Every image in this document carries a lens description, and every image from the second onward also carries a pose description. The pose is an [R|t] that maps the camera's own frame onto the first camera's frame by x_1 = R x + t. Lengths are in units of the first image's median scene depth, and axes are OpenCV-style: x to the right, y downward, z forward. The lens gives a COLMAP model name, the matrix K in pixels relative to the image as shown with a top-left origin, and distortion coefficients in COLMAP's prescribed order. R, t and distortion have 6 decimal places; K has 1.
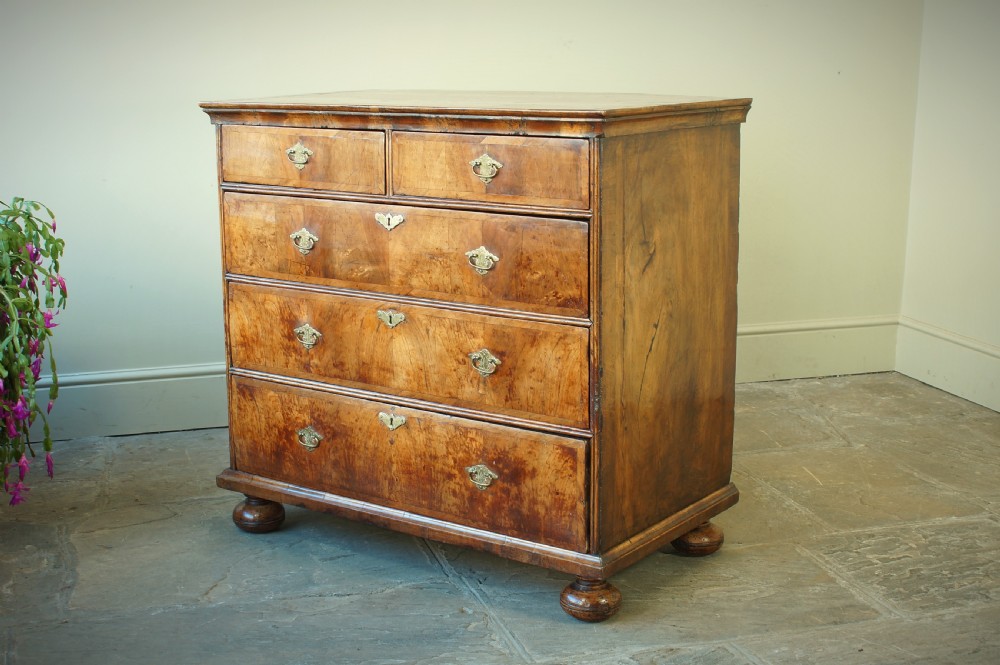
lens RADIAL K [[1362.7, 0, 478.4], [0, 1362.7, 324.6], [0, 0, 1]] dist [-0.028527, 0.000000]
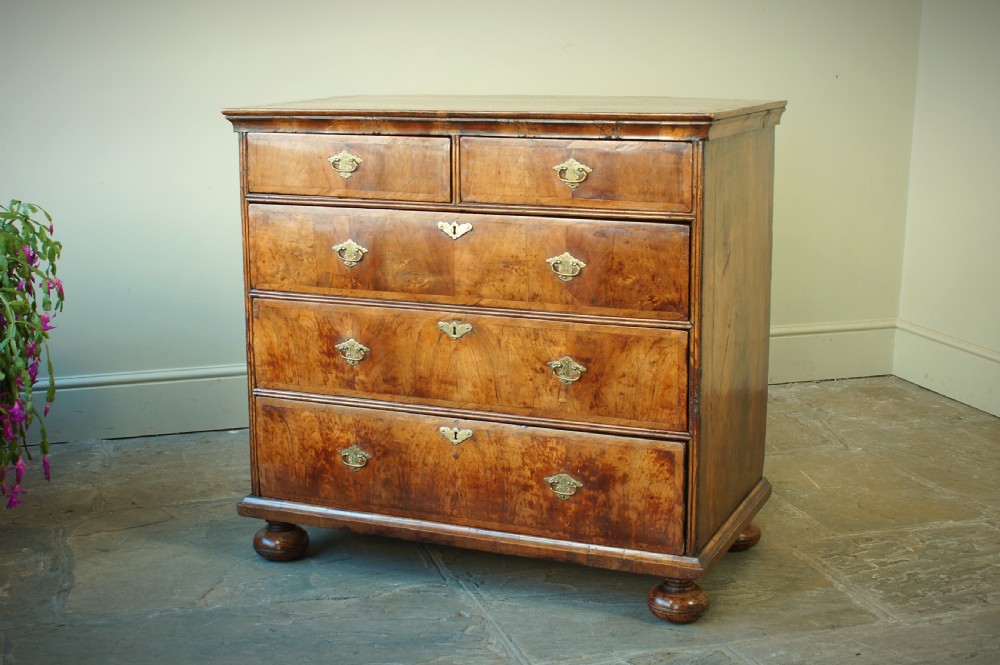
lens RADIAL K [[1362.7, 0, 492.1], [0, 1362.7, 334.2], [0, 0, 1]] dist [-0.028527, 0.000000]
pose [[0.978948, -0.040678, 0.200016, -0.237511], [0.040265, 0.999170, 0.006132, -0.006273], [-0.200099, 0.002051, 0.979773, 0.042441]]
